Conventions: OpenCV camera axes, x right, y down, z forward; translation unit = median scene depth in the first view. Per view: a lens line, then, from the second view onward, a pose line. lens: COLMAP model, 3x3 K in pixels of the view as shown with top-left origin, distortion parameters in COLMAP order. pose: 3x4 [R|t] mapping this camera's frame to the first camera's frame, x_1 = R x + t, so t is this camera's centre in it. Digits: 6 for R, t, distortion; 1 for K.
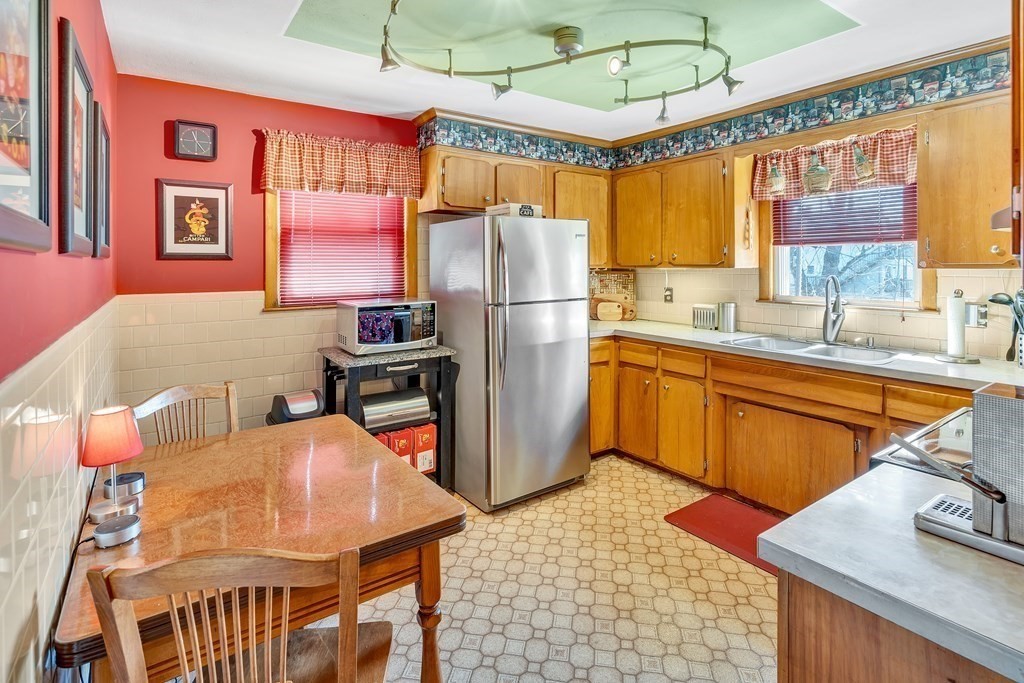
lens RADIAL K [[500.3, 0, 508.7], [0, 500.3, 290.4], [0, 0, 1]] dist [-0.001544, 0.000440]
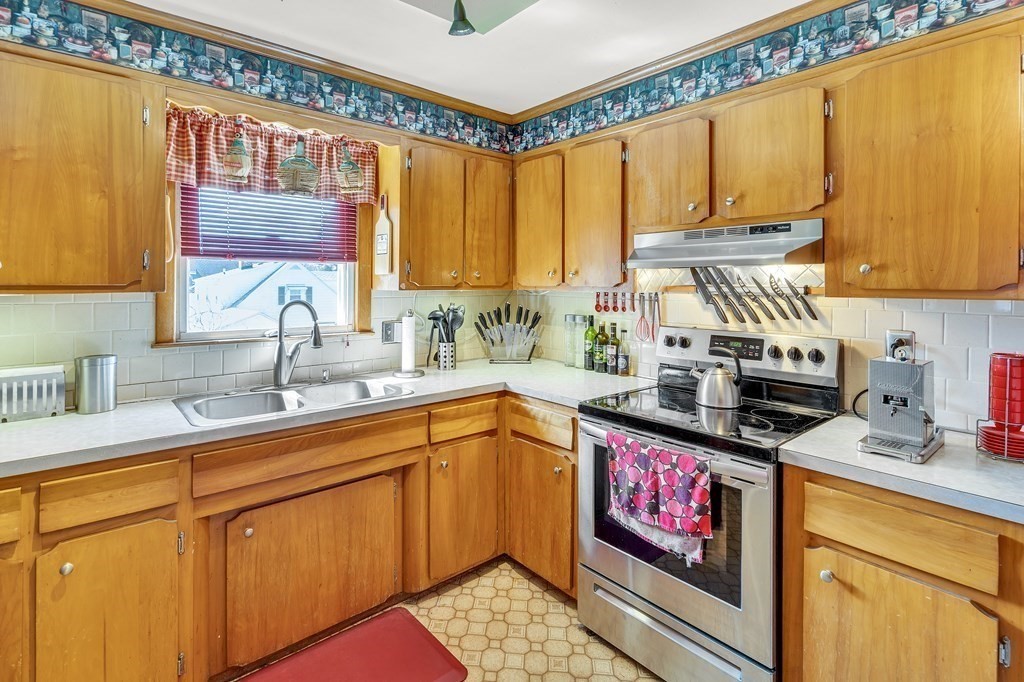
lens RADIAL K [[500.3, 0, 508.7], [0, 500.3, 289.9], [0, 0, 1]] dist [-0.001544, 0.000440]
pose [[-0.101456, -0.009742, 0.994792, -0.172366], [0.046049, 0.998834, 0.014478, -0.041598], [-0.993774, 0.047278, -0.100889, 0.743673]]
